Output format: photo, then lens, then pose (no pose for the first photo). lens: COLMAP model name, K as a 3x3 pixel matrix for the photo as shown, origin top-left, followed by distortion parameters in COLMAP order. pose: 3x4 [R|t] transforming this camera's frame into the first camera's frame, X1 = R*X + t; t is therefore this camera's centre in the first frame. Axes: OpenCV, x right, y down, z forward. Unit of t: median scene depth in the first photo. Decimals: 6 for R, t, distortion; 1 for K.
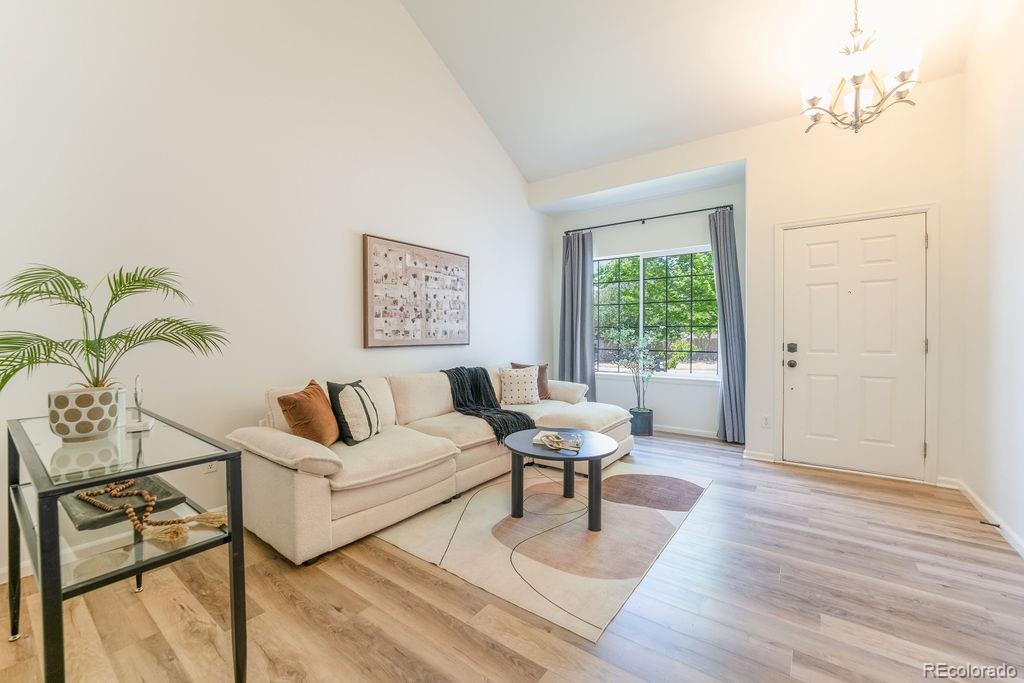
lens RADIAL K [[411.2, 0, 506.6], [0, 411.2, 339.1], [0, 0, 1]] dist [-0.021173, 0.000701]
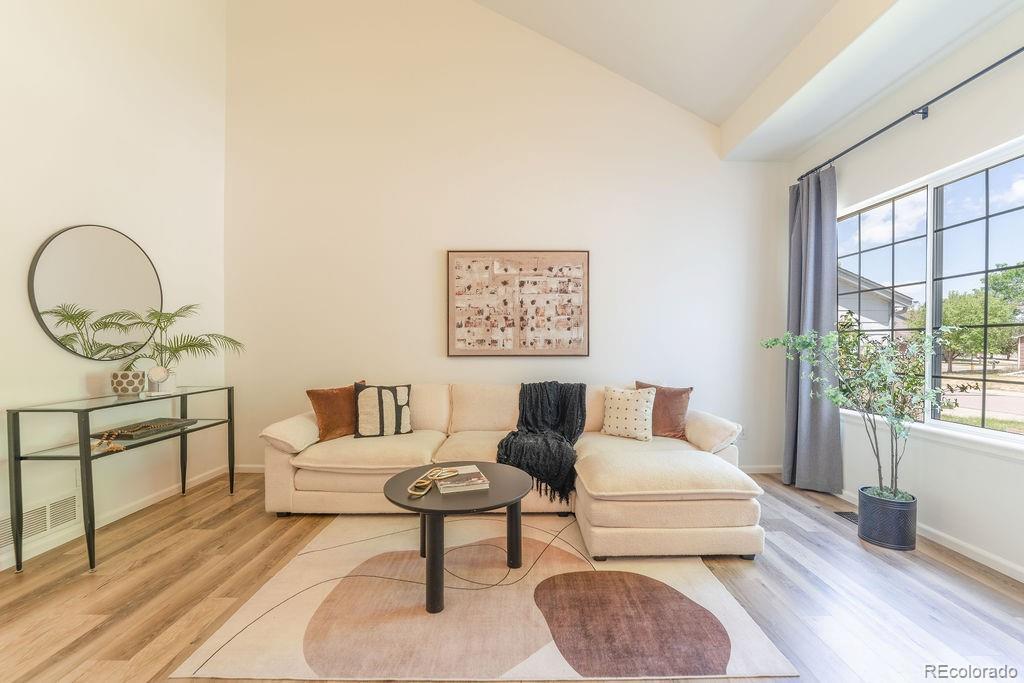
lens RADIAL K [[420.9, 0, 522.5], [0, 420.9, 349.8], [0, 0, 1]] dist [-0.020319, 0.000117]
pose [[0.608113, 0.008690, -0.793803, 0.596435], [-0.009372, 0.999949, 0.003767, -0.001757], [0.793795, 0.005149, 0.608163, 0.443107]]
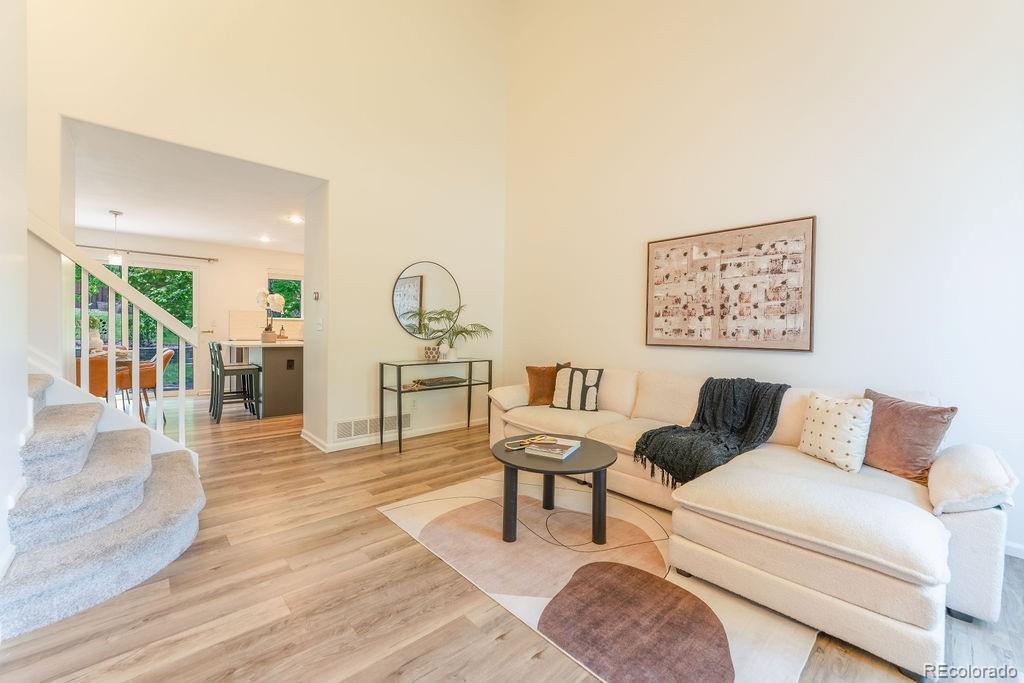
lens RADIAL K [[411.2, 0, 506.6], [0, 411.2, 339.1], [0, 0, 1]] dist [-0.021173, 0.000701]
pose [[-0.188587, 0.017920, -0.981893, 0.746647], [-0.027281, 0.999352, 0.023478, -0.009662], [0.981678, 0.031215, -0.187975, 0.765549]]
